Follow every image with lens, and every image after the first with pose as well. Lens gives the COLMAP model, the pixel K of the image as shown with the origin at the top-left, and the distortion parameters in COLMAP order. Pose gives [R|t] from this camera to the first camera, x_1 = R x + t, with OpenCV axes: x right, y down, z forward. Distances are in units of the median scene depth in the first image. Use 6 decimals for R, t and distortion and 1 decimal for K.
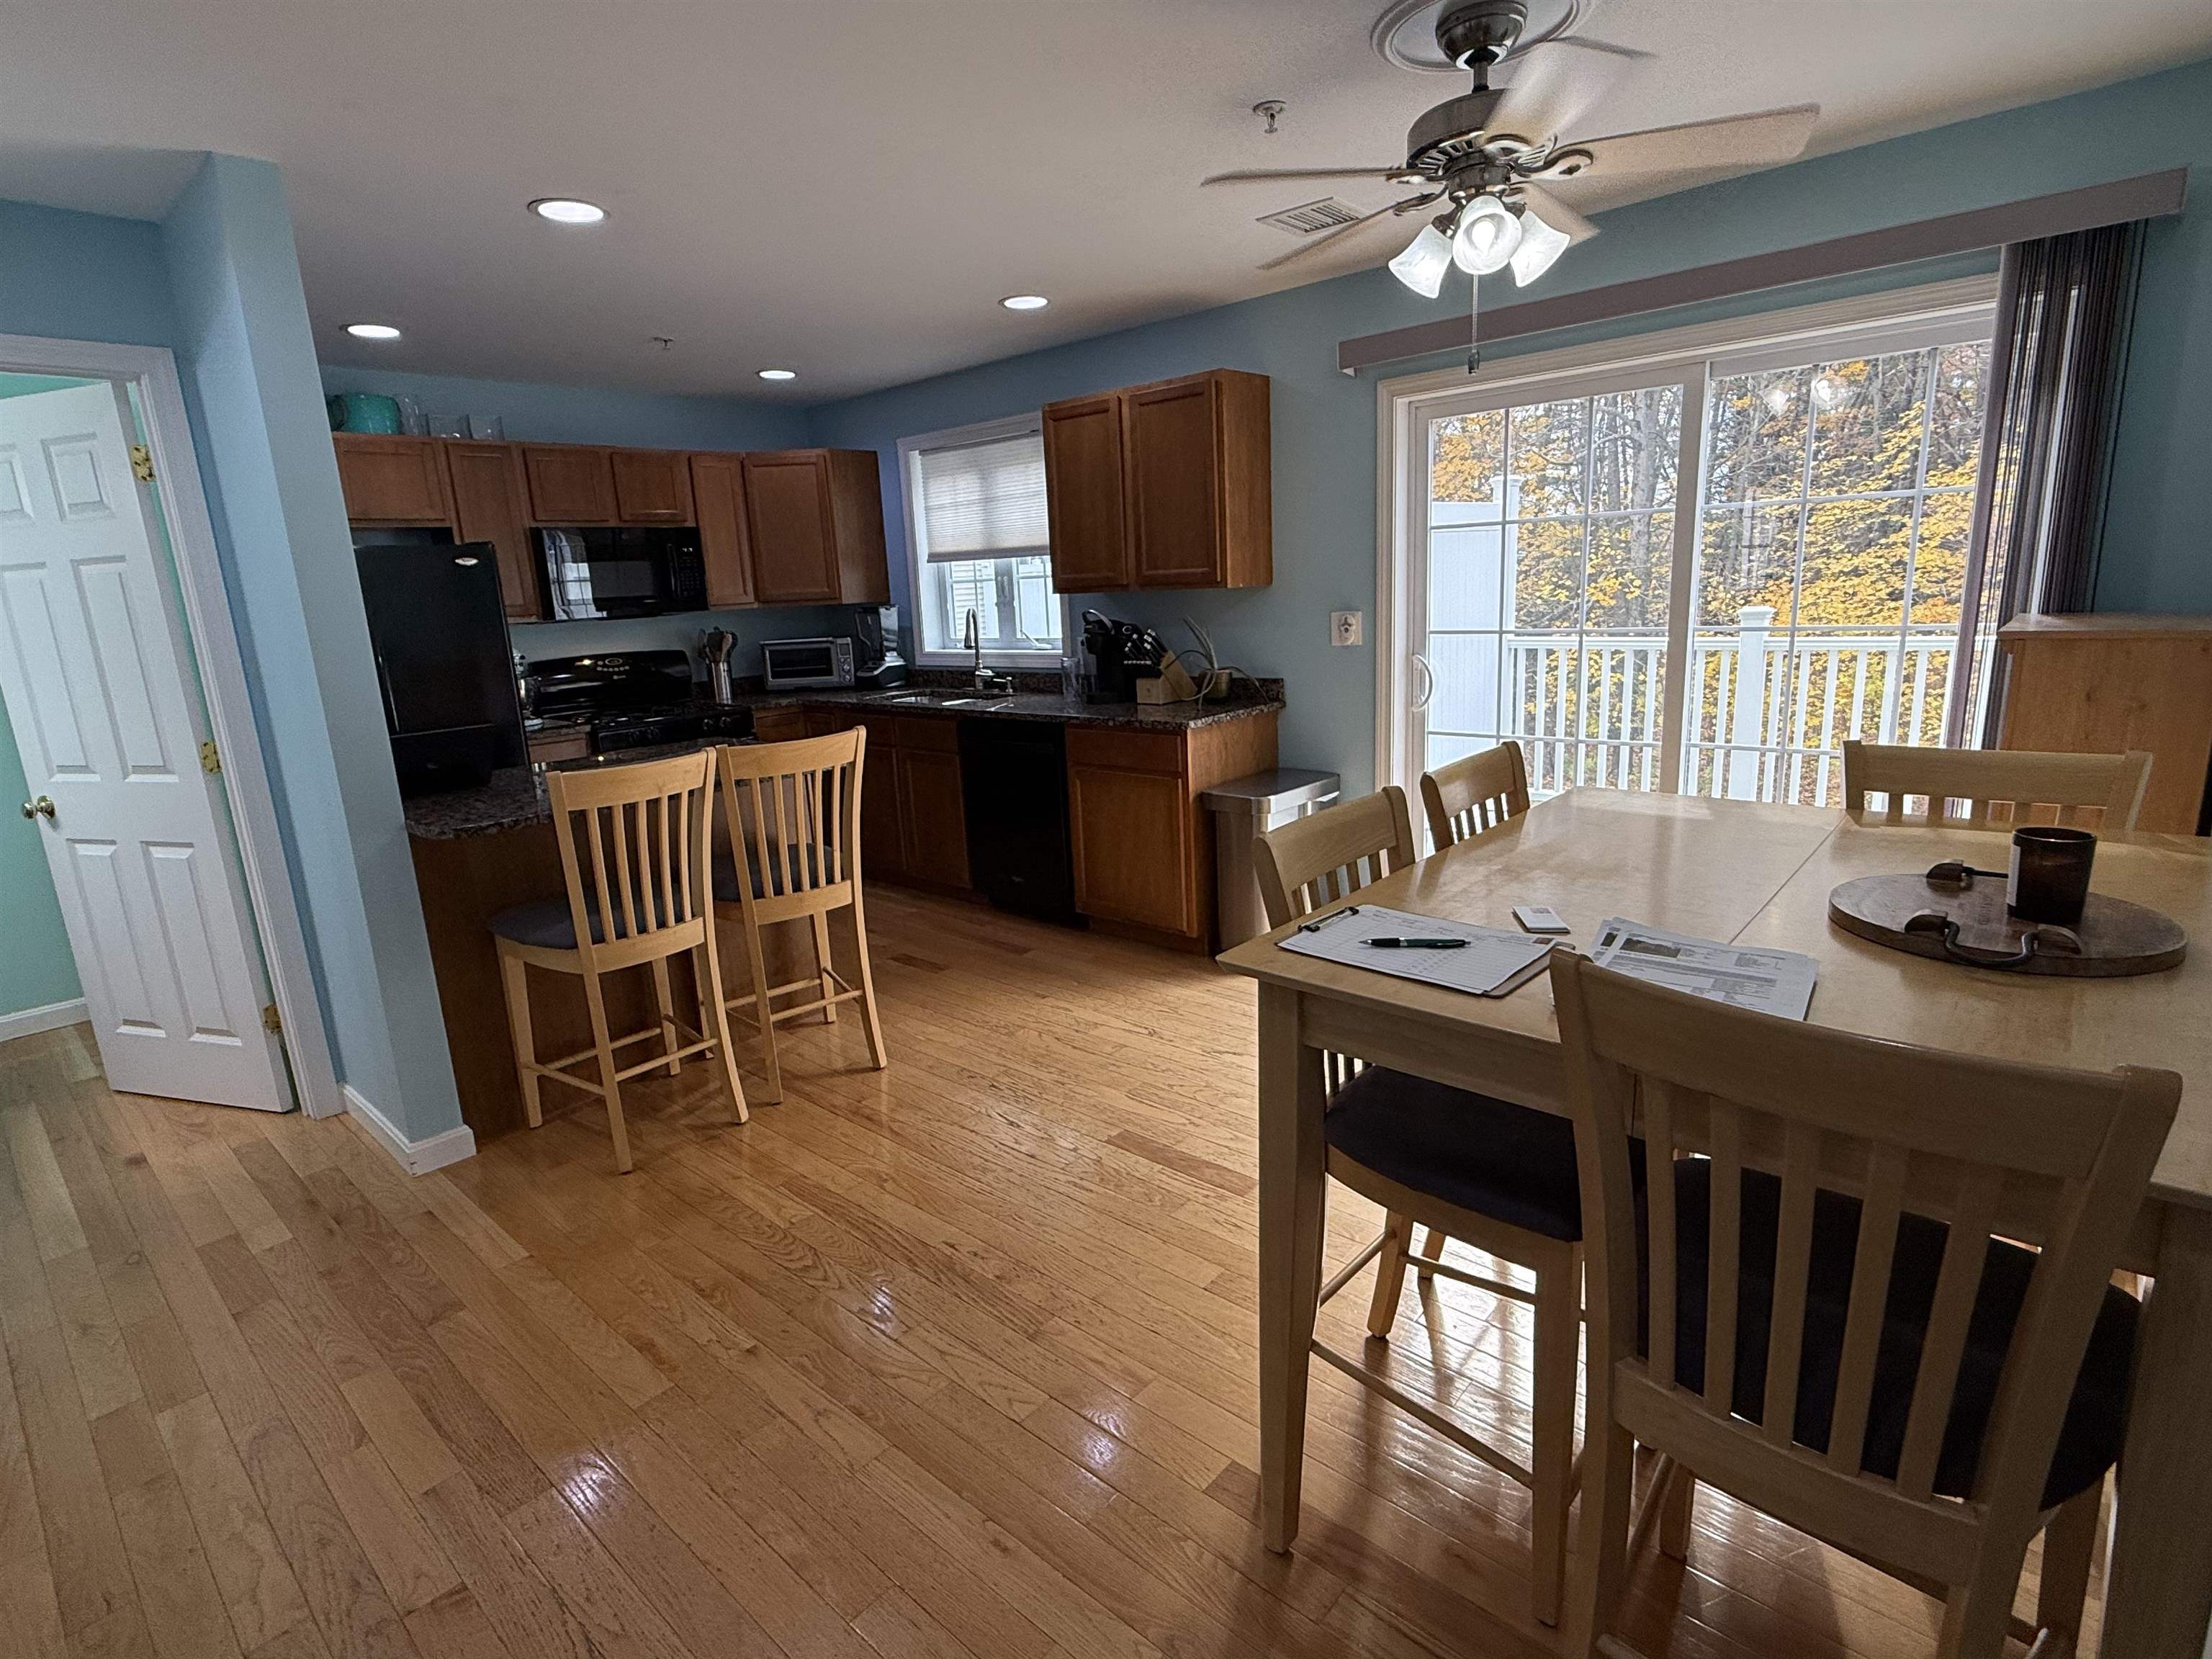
lens RADIAL K [[1123.6, 0, 1099.8], [0, 1123.6, 826.8], [0, 0, 1]] dist [0.000046, -0.001003]
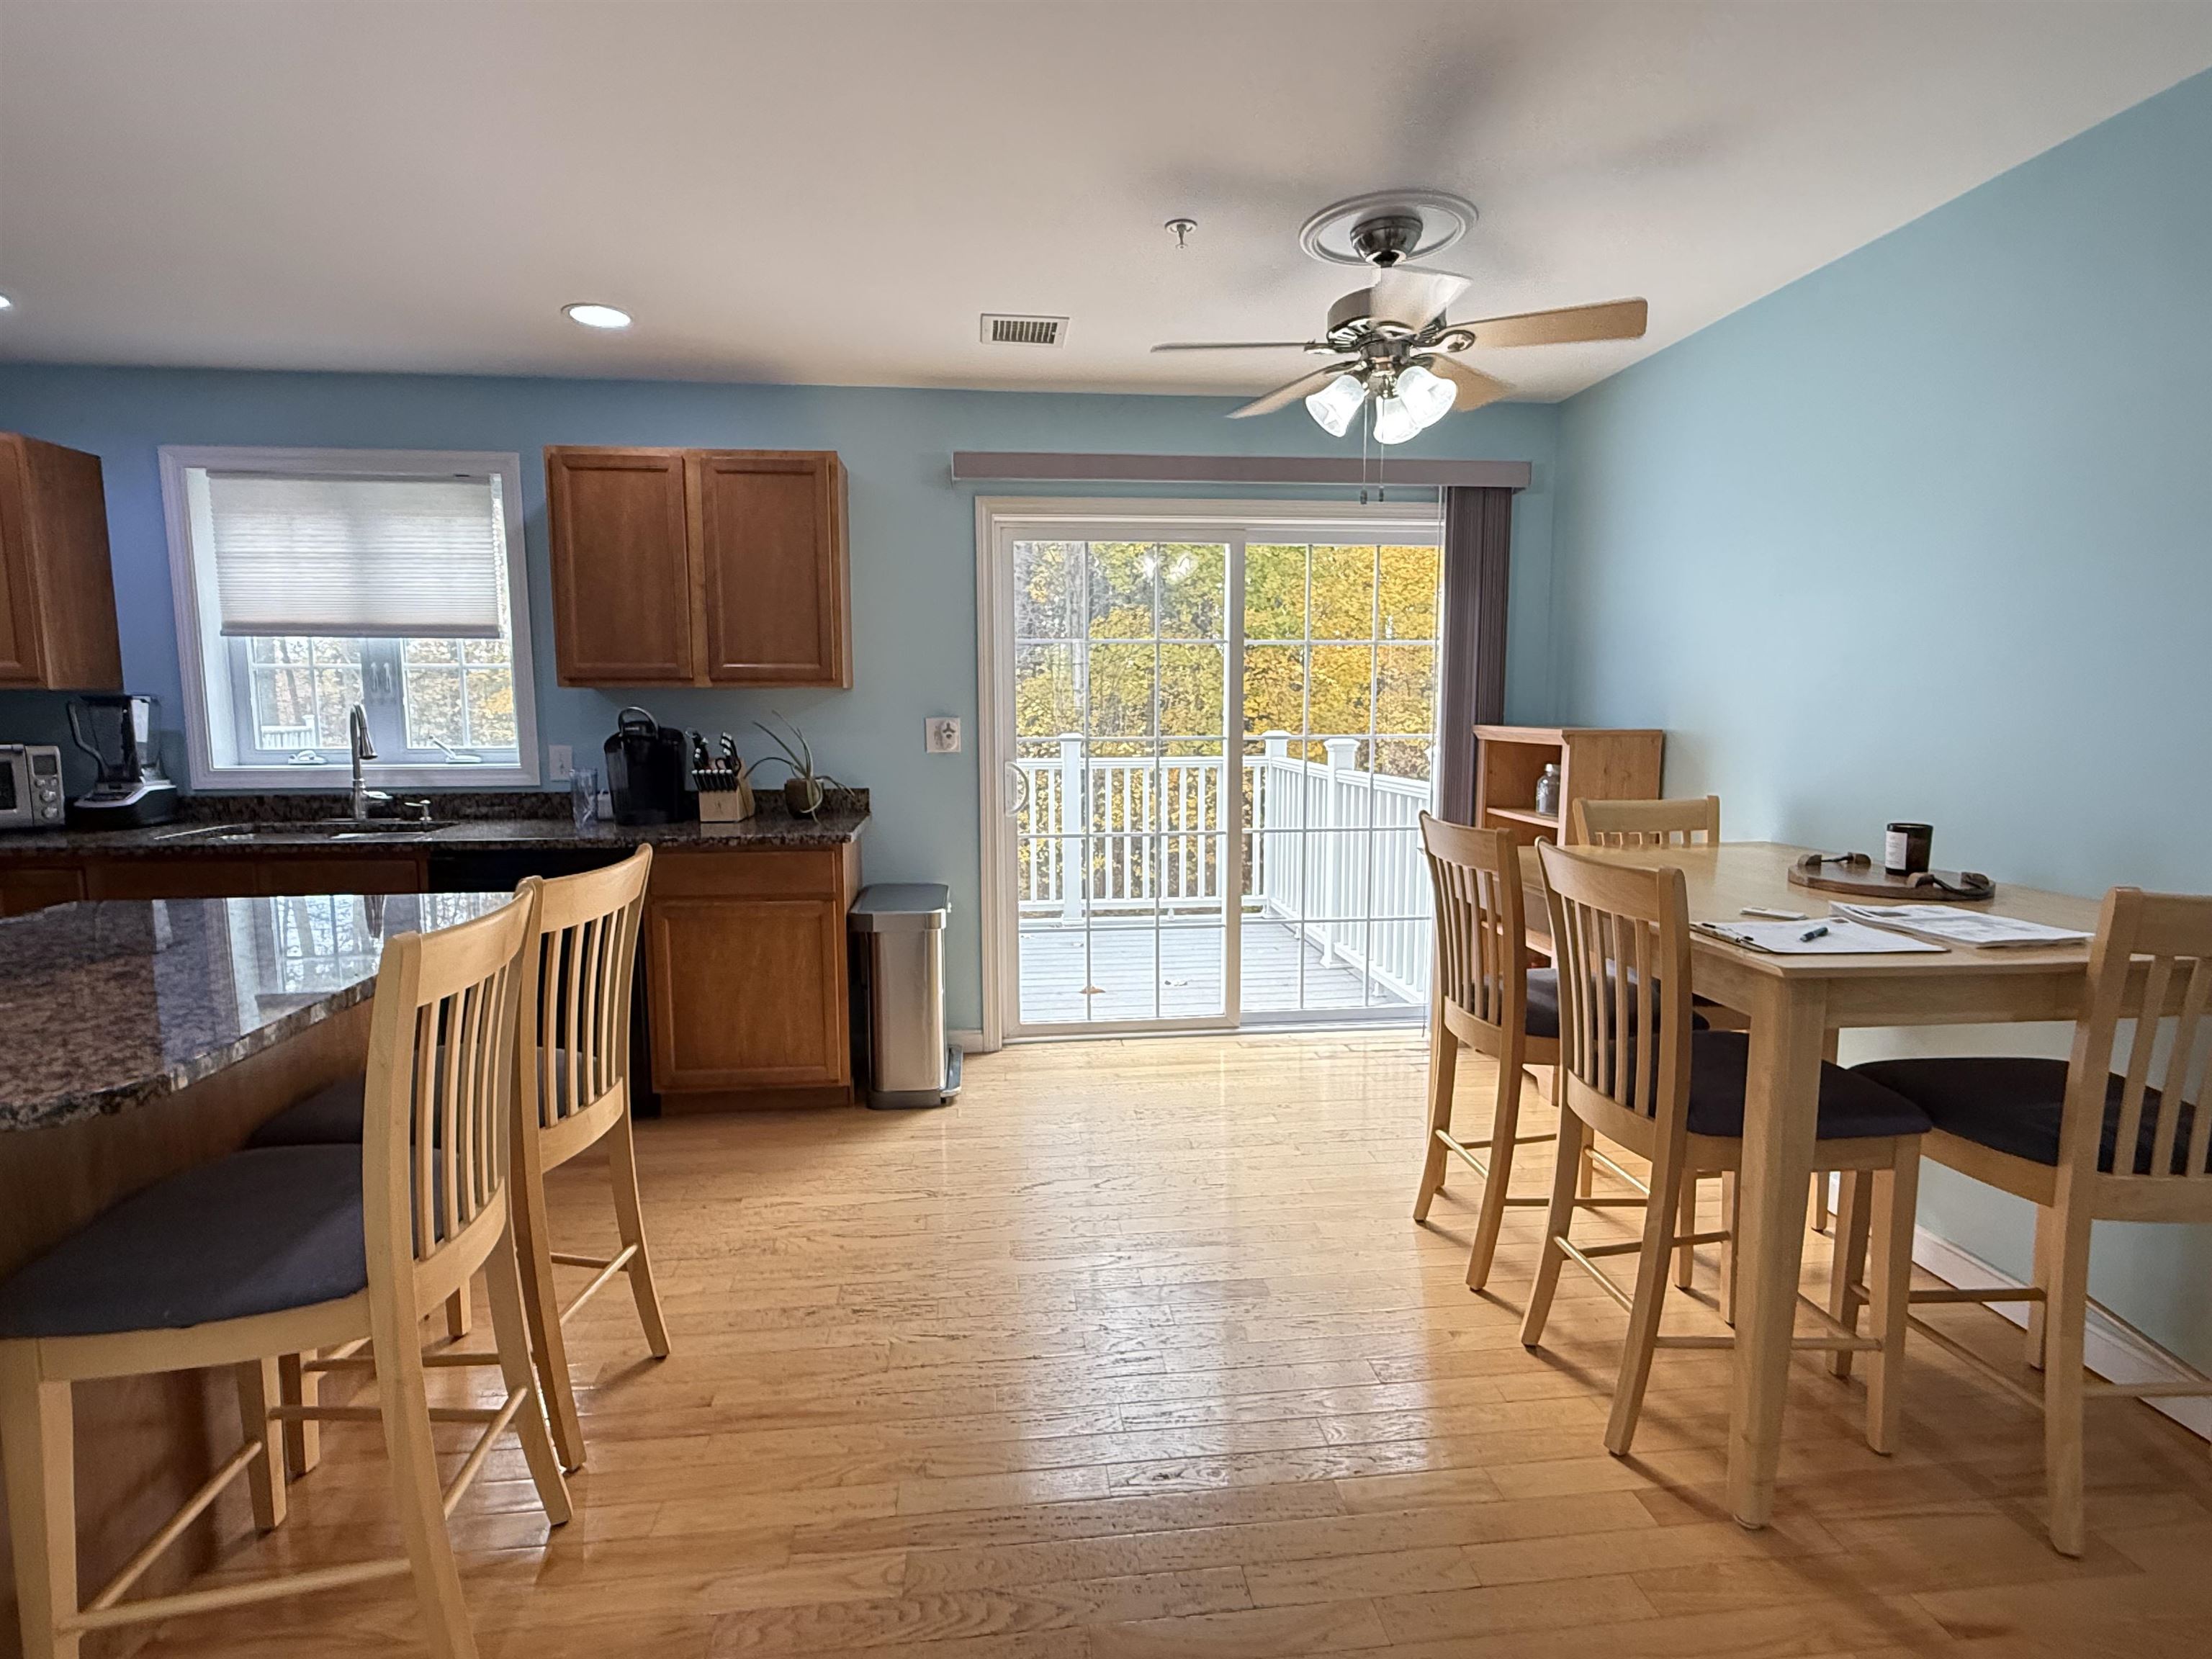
lens RADIAL K [[1123.6, 0, 1099.8], [0, 1123.6, 826.8], [0, 0, 1]] dist [0.000046, -0.001003]
pose [[0.666836, -0.036856, 0.744293, -0.345731], [0.129342, 0.989341, -0.066892, -0.012623], [-0.733894, 0.140874, 0.664495, 0.217333]]
